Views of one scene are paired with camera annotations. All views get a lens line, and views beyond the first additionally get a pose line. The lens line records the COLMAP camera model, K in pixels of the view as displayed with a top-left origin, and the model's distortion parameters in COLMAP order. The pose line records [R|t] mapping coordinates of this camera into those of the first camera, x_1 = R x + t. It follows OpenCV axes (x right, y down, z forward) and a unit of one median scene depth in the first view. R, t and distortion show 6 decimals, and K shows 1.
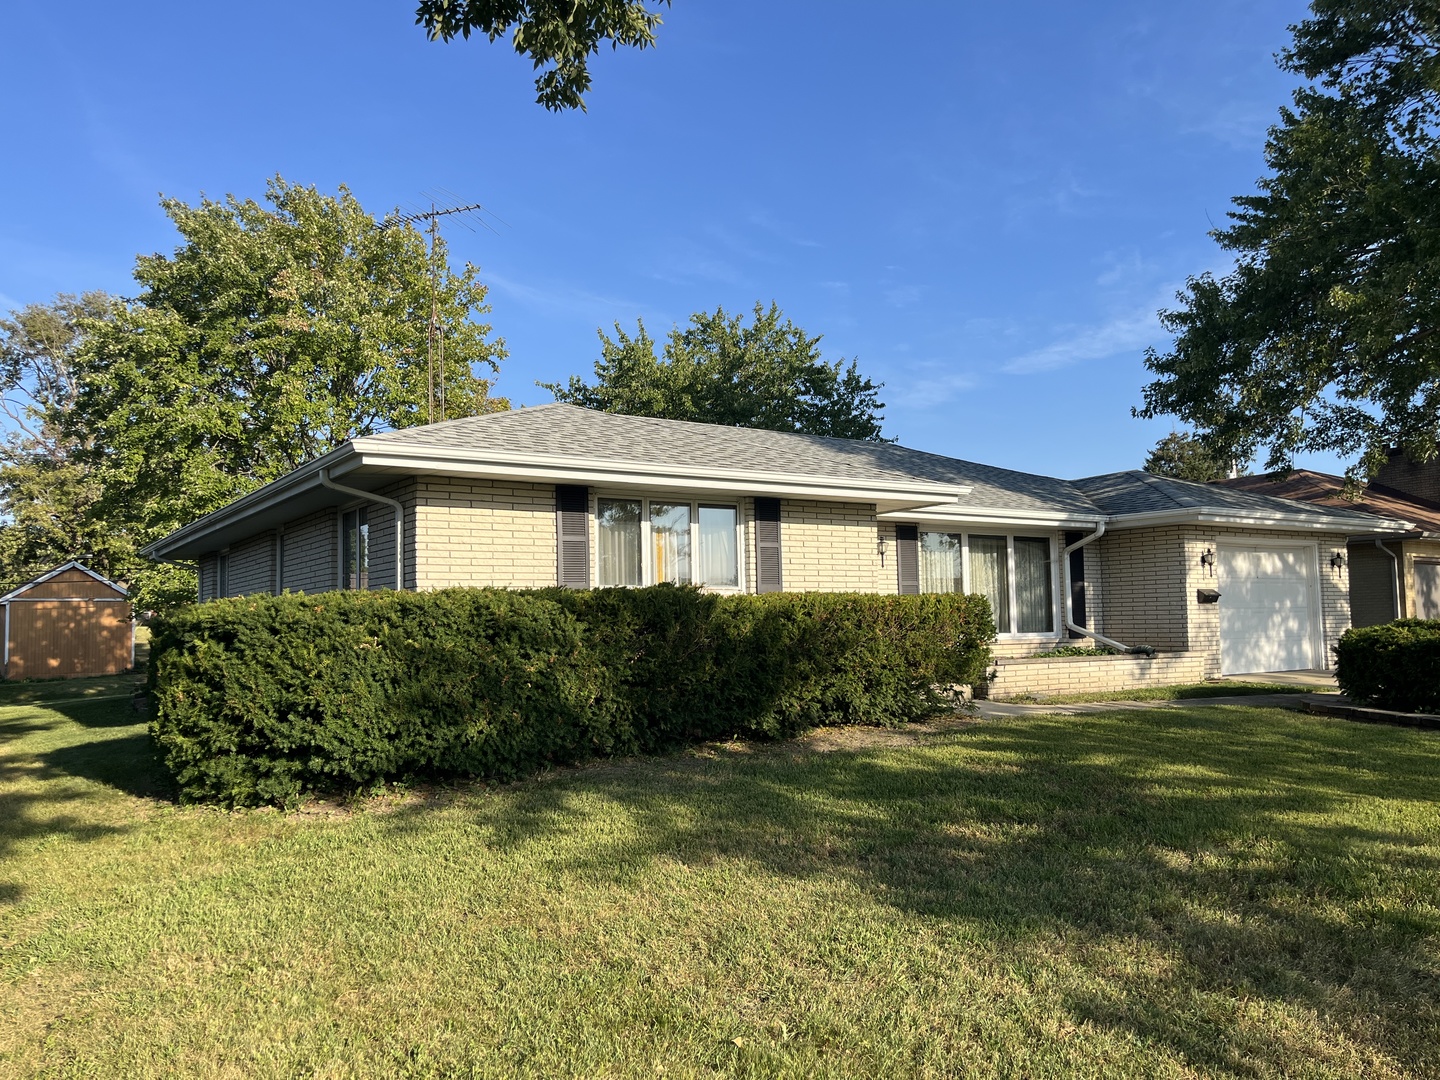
lens RADIAL K [[1086.3, 0, 726.3], [0, 1086.3, 541.2], [0, 0, 1]] dist [0.054775, -0.060438]
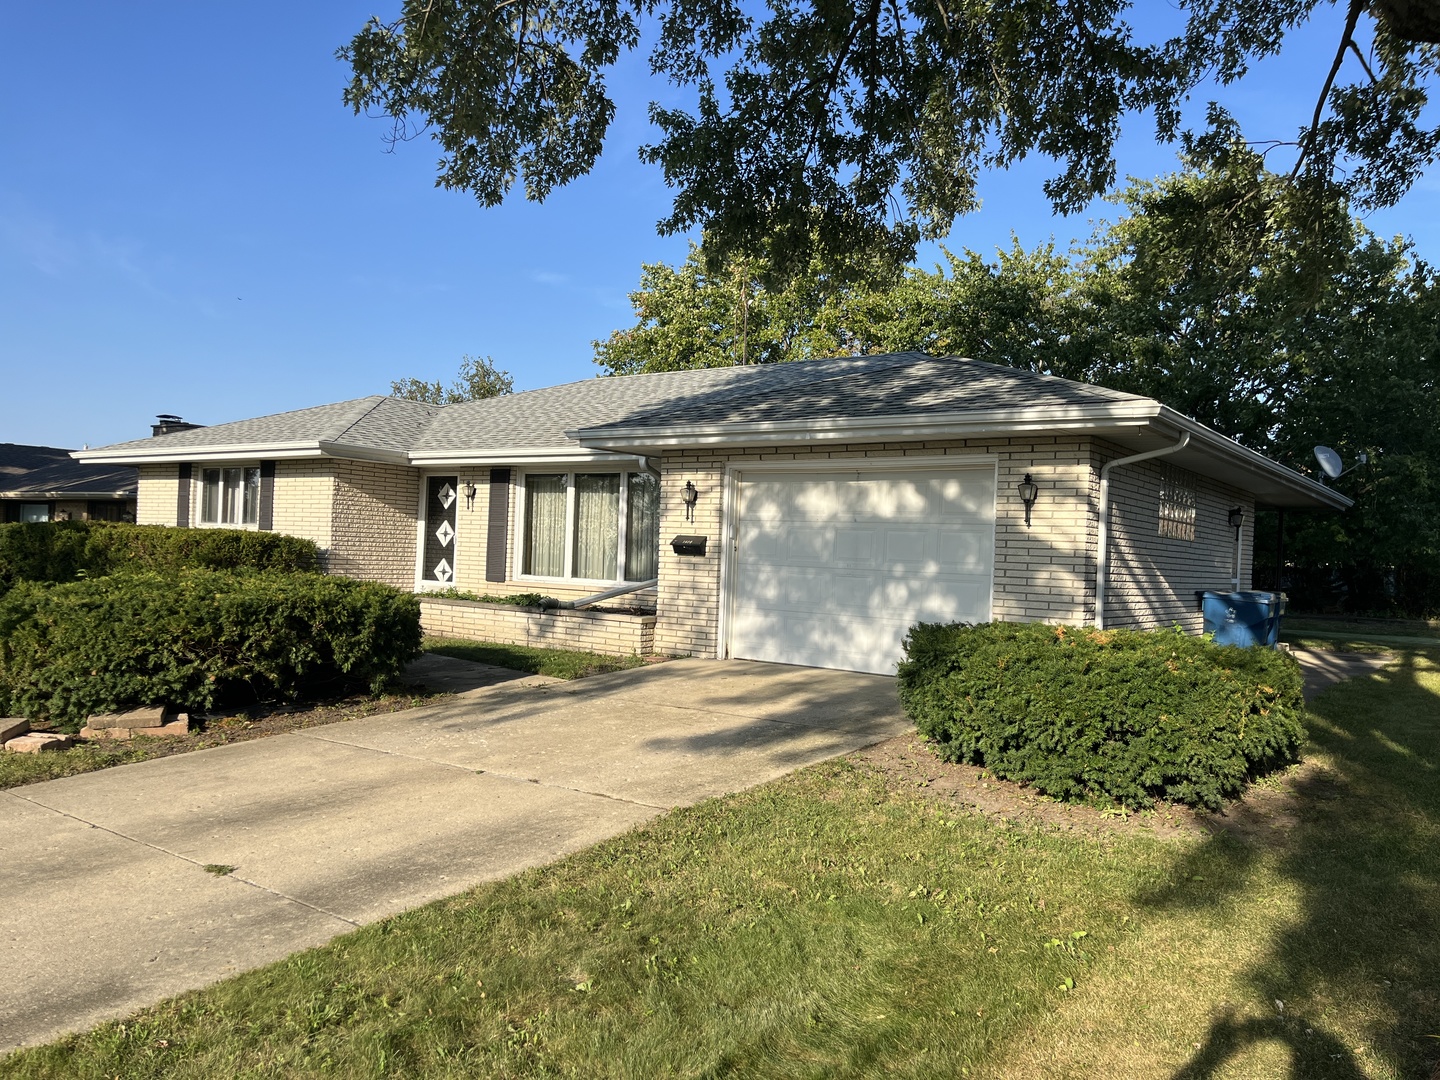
lens RADIAL K [[1086.3, 0, 726.3], [0, 1086.3, 541.2], [0, 0, 1]] dist [0.054775, -0.060438]
pose [[0.311167, 0.022616, -0.950086, 1.131170], [0.023208, 0.999238, 0.031387, 0.024388], [0.950072, -0.031816, 0.310405, 0.799644]]
